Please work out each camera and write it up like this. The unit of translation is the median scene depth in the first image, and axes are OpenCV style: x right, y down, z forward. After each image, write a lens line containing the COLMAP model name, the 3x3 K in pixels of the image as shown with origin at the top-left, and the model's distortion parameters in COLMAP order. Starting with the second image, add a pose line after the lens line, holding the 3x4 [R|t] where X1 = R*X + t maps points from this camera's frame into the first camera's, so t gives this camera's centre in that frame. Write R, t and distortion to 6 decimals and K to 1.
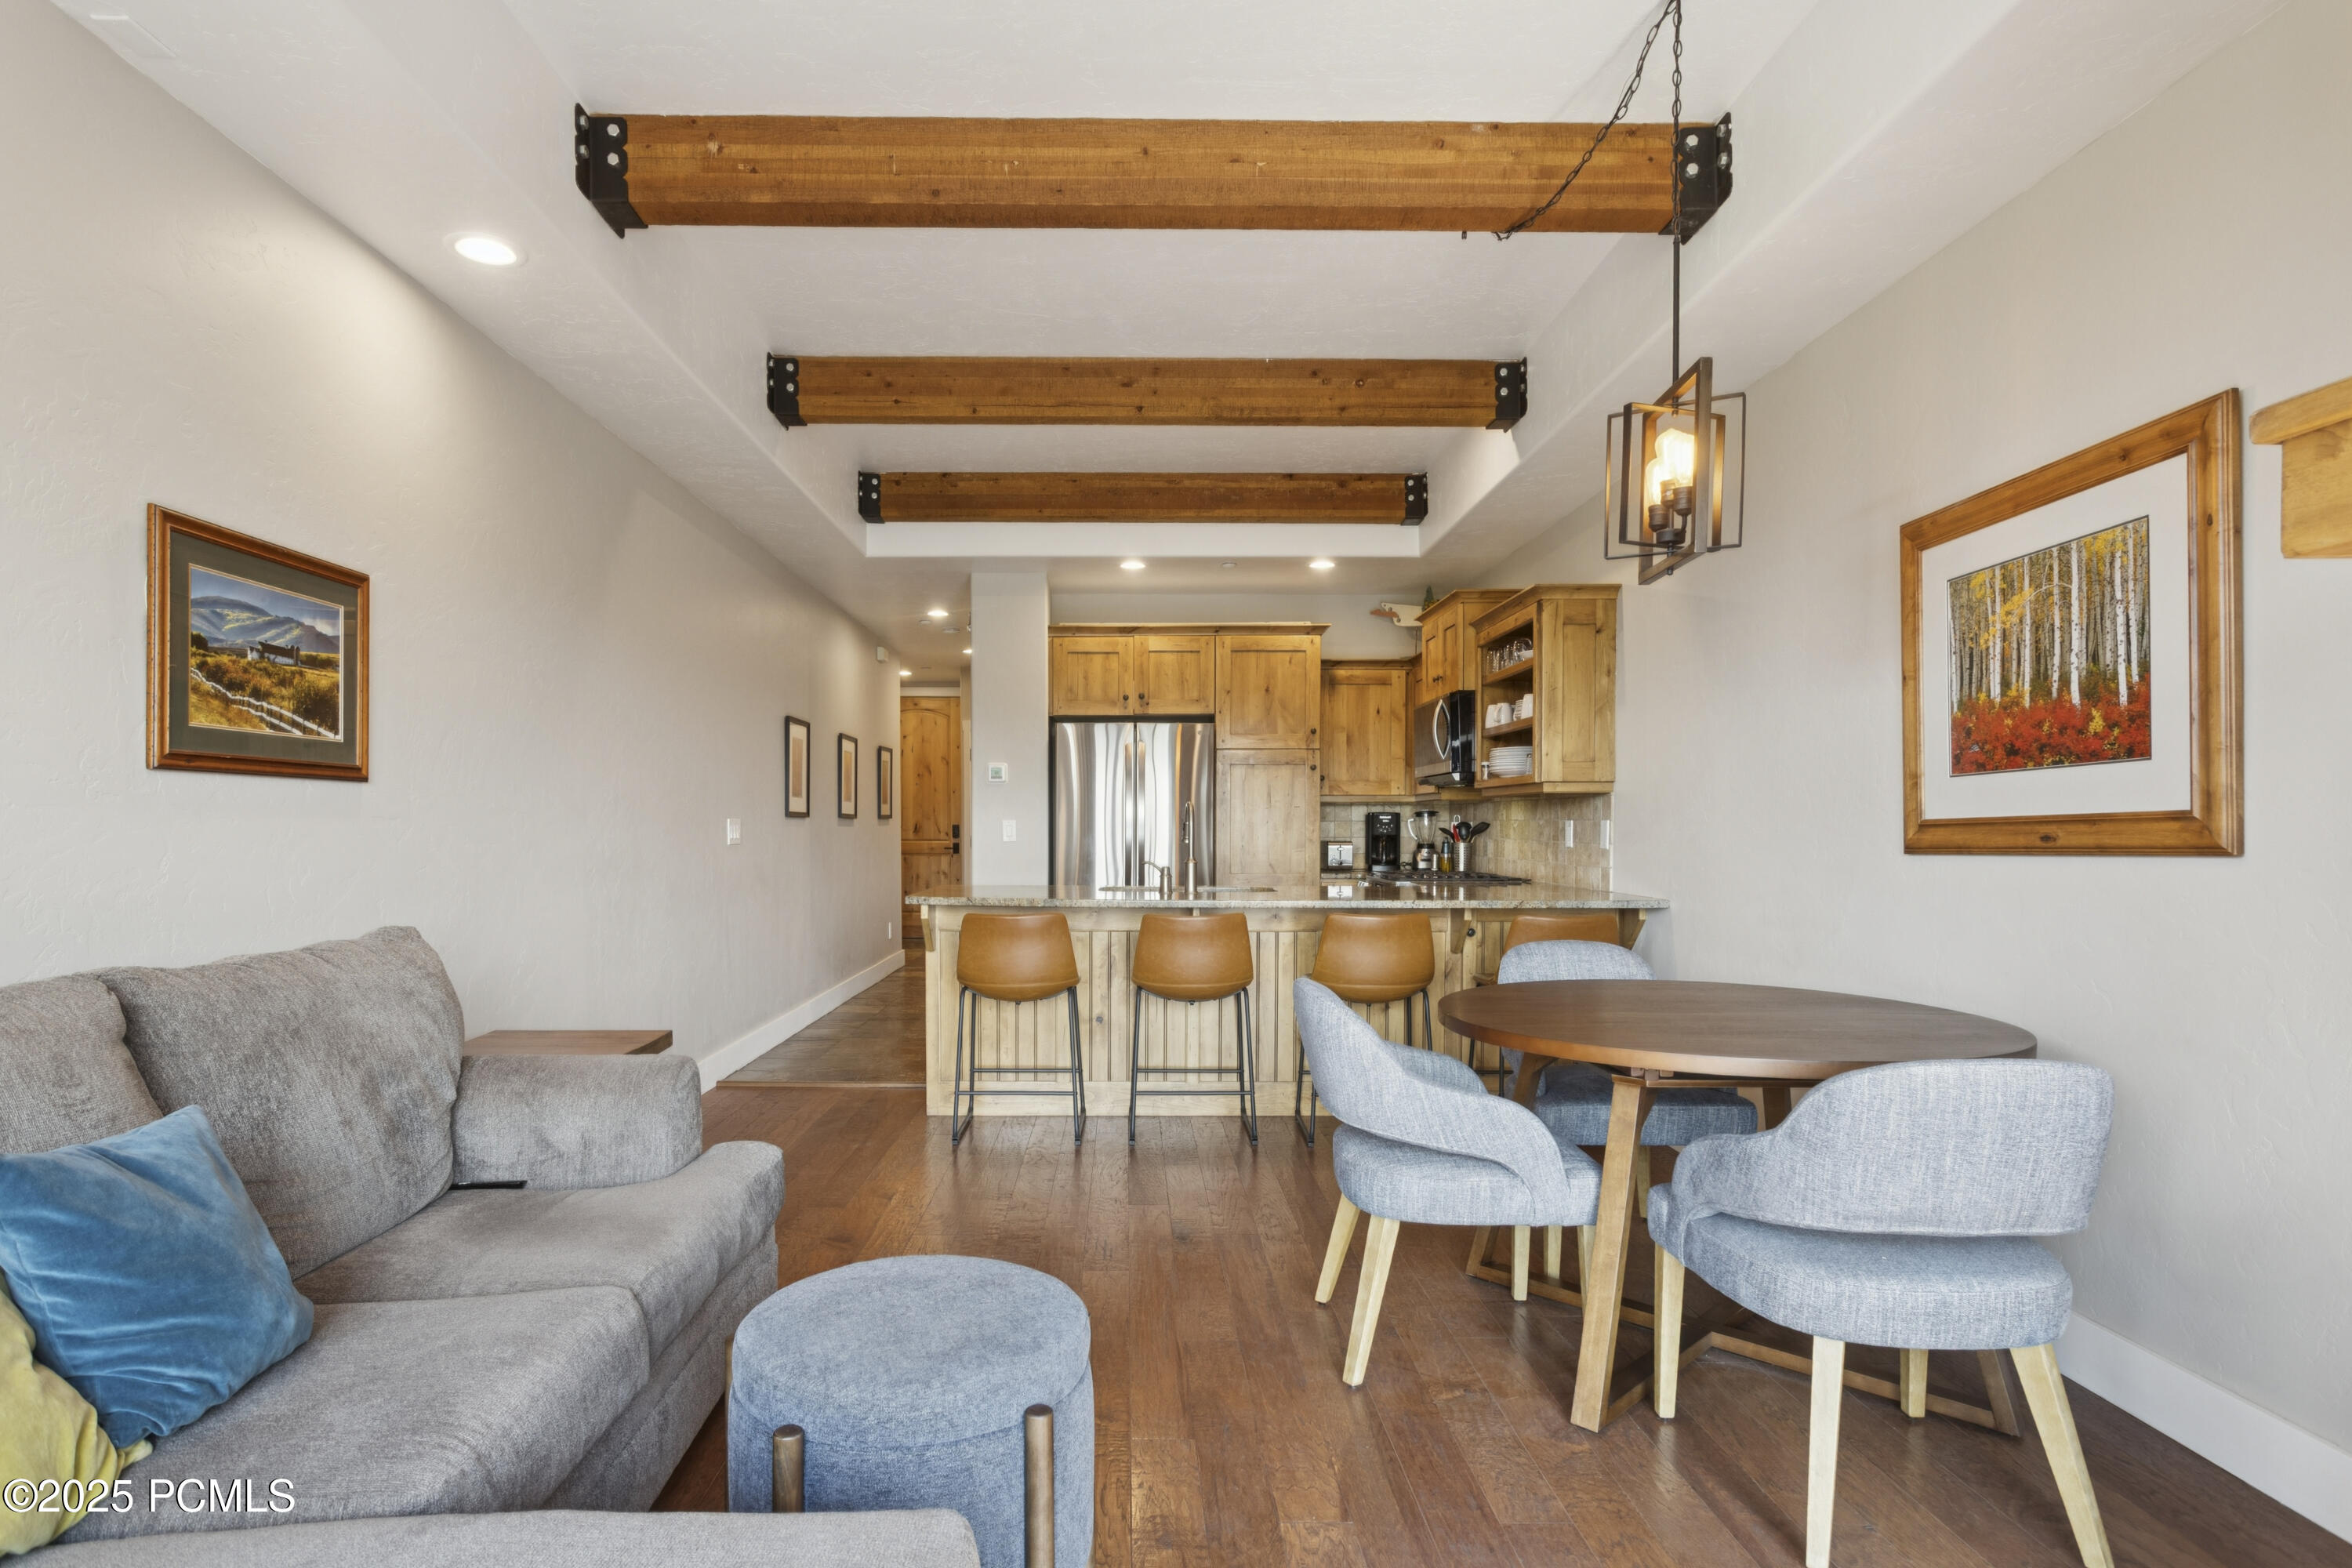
lens RADIAL K [[1197.2, 0, 1119.7], [0, 1197.2, 856.9], [0, 0, 1]] dist [-0.008310, 0.006602]
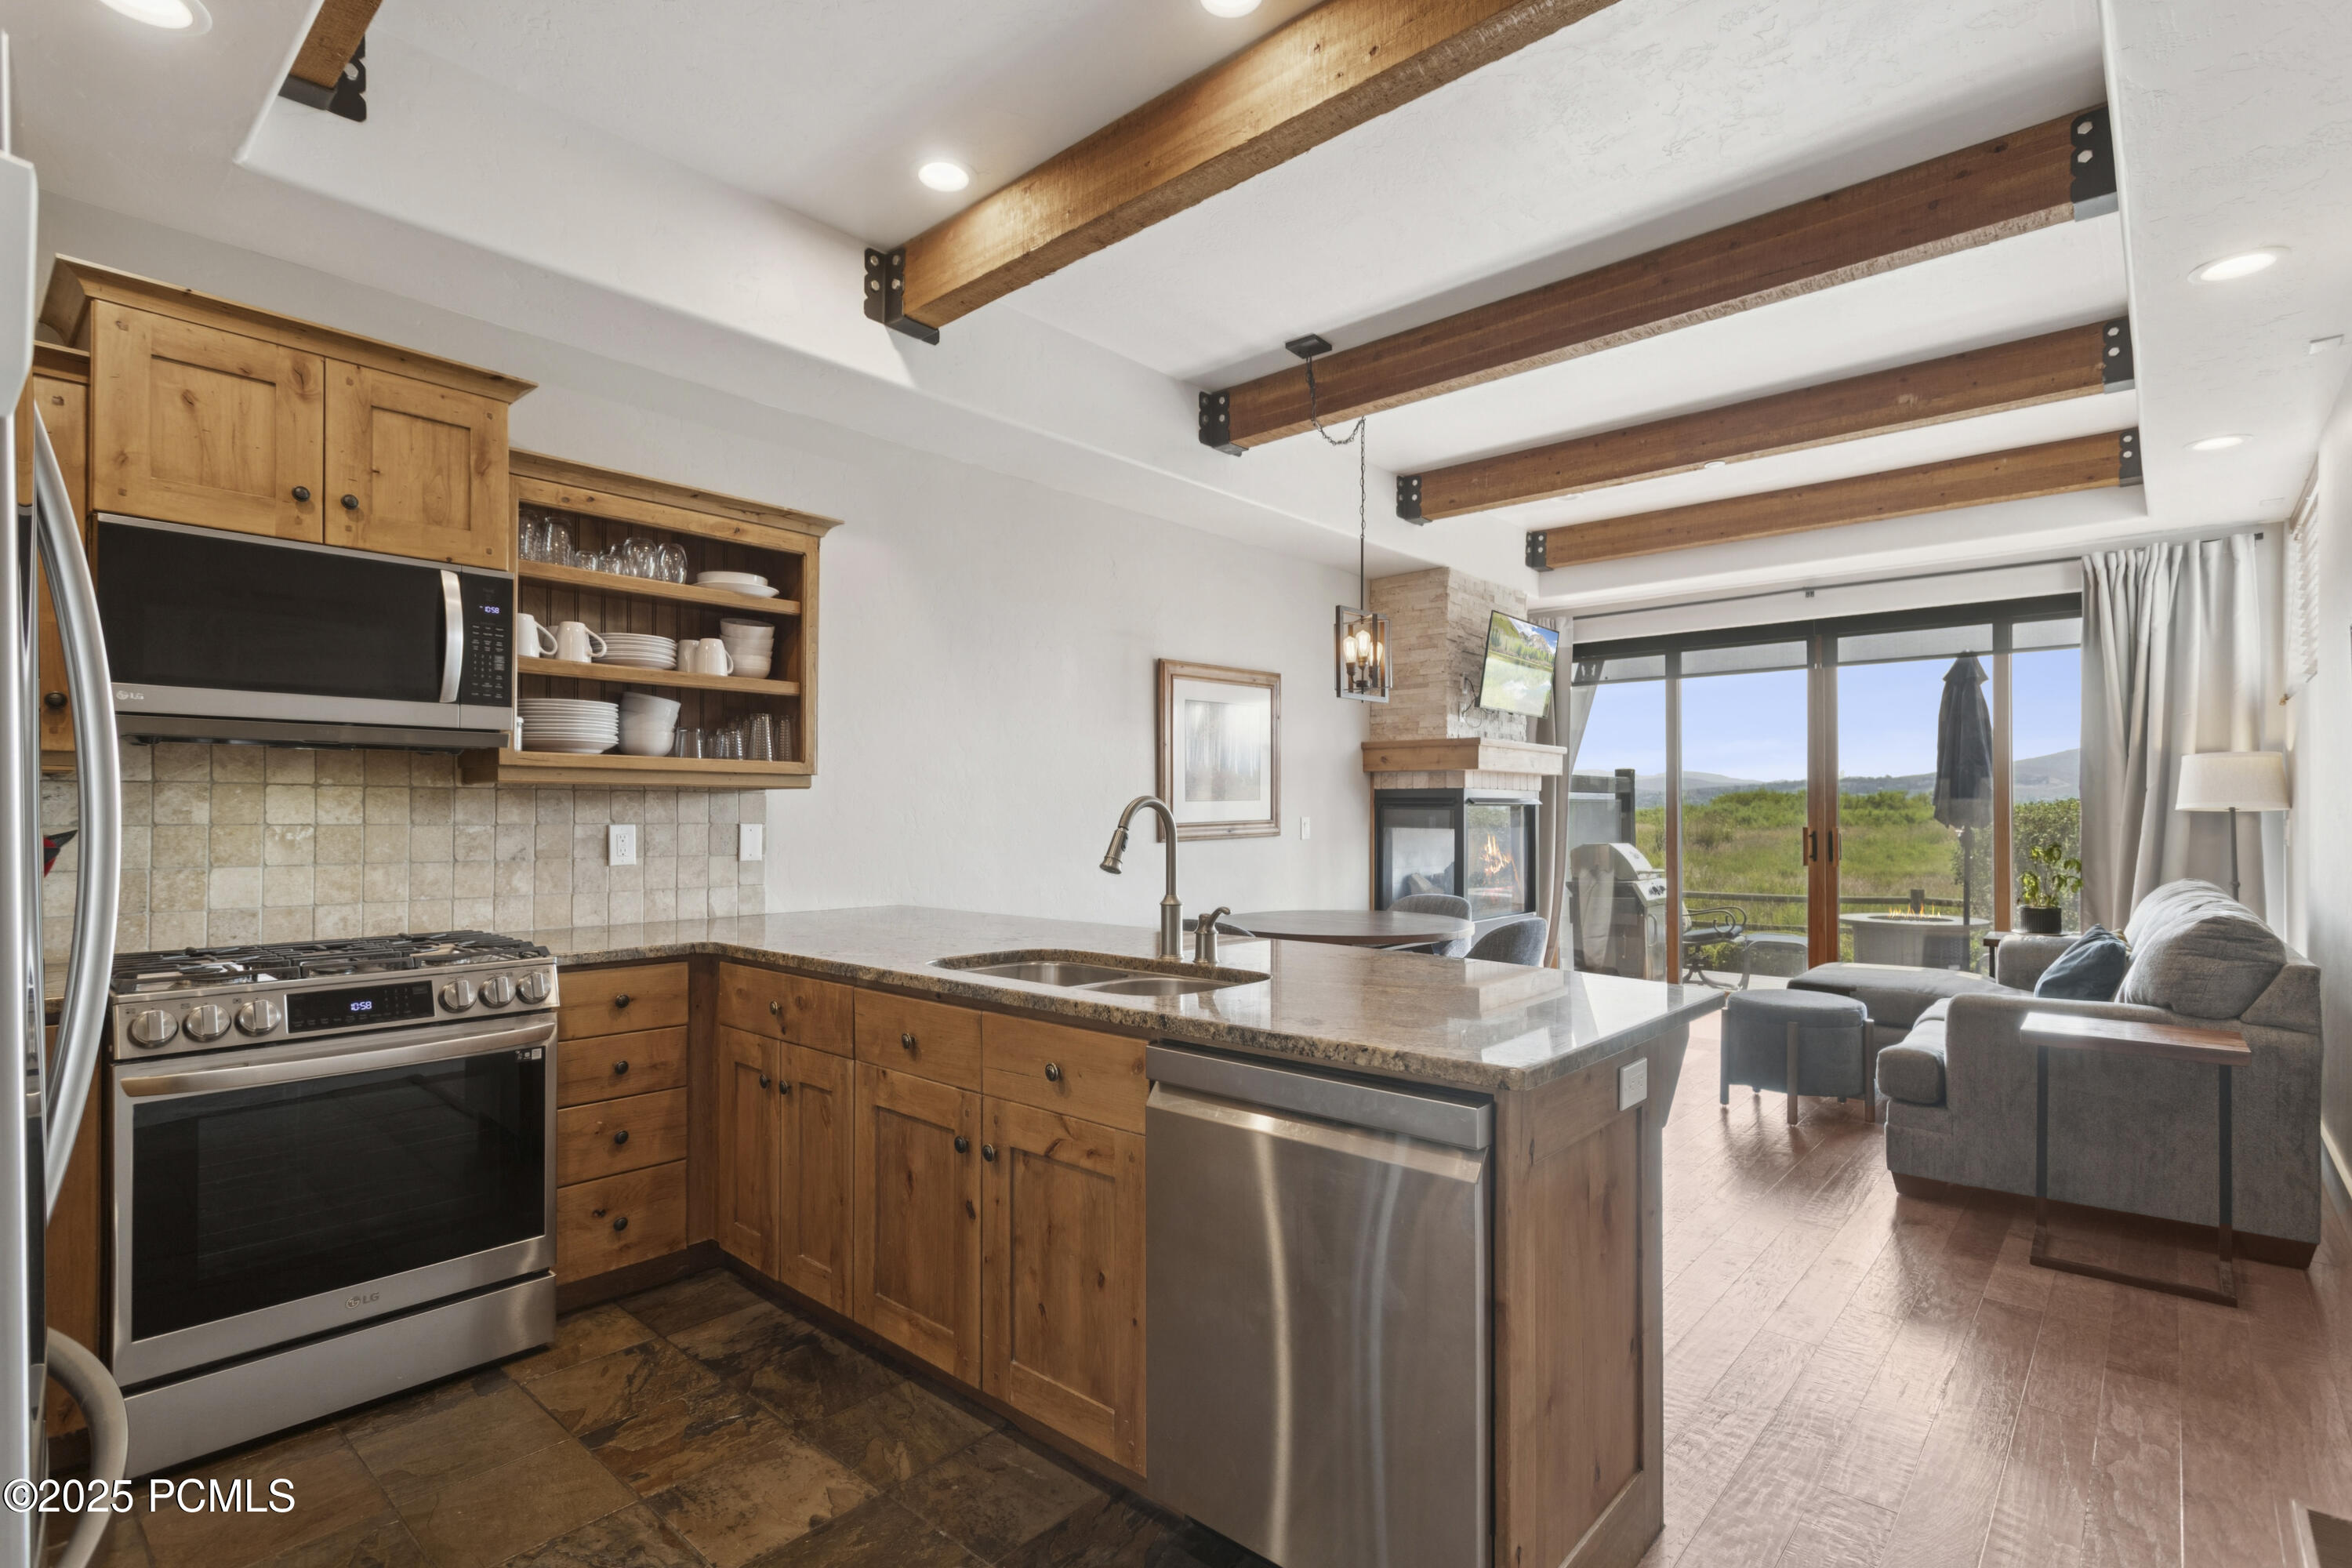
lens RADIAL K [[1126.3, 0, 1175.5], [0, 1126.3, 798.2], [0, 0, 1]] dist [0.000352, 0.004083]
pose [[-0.739094, -0.002442, 0.673597, -0.286866], [0.007736, 0.999897, 0.012113, -0.053788], [-0.673557, 0.014164, -0.738999, 1.330856]]
